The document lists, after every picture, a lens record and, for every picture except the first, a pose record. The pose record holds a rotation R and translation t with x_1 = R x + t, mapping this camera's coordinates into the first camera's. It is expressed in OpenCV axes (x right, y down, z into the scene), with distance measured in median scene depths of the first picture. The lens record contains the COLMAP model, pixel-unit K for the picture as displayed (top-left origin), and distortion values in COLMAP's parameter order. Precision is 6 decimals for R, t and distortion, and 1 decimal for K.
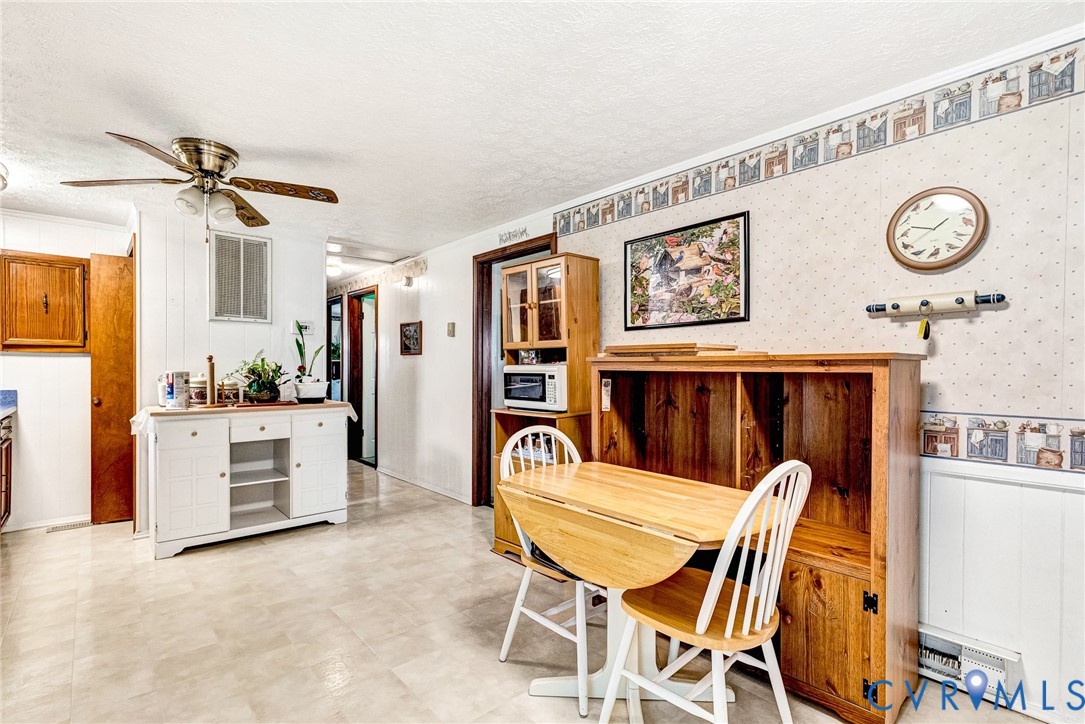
lens RADIAL K [[506.4, 0, 542.6], [0, 506.4, 367.7], [0, 0, 1]] dist [-0.012181, 0.000528]
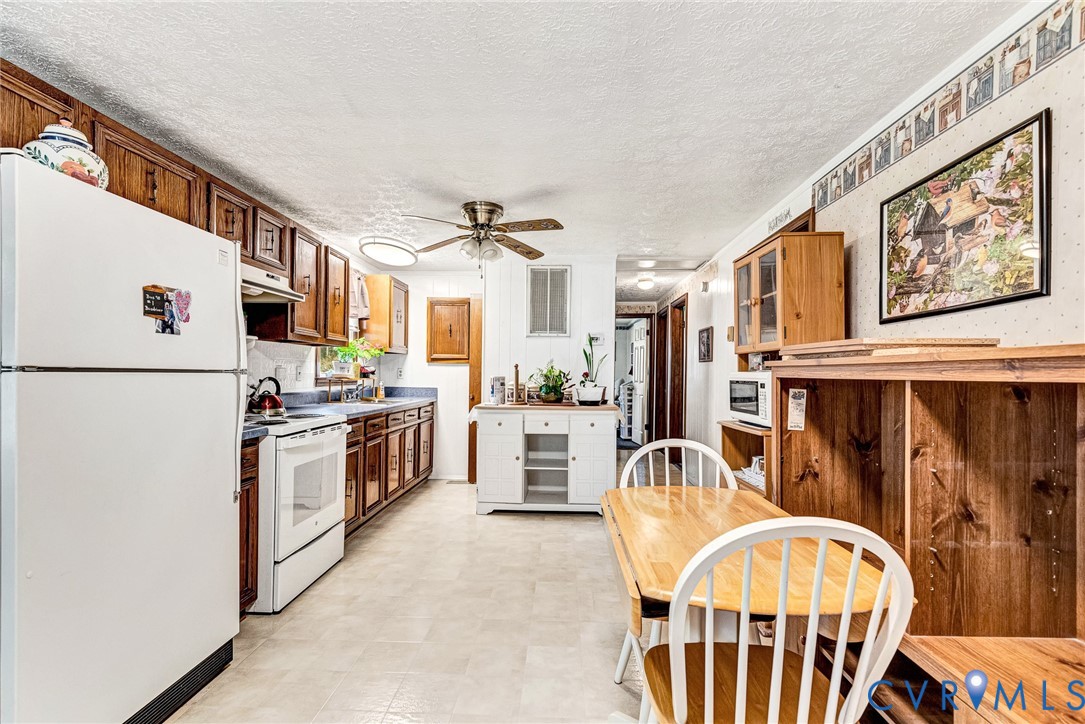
lens RADIAL K [[506.4, 0, 544.6], [0, 506.4, 369.4], [0, 0, 1]] dist [-0.012181, 0.000528]
pose [[0.712567, -0.002976, -0.701597, 0.337226], [-0.006430, 0.999921, -0.010771, 0.002711], [0.701574, 0.012186, 0.712492, 0.152393]]
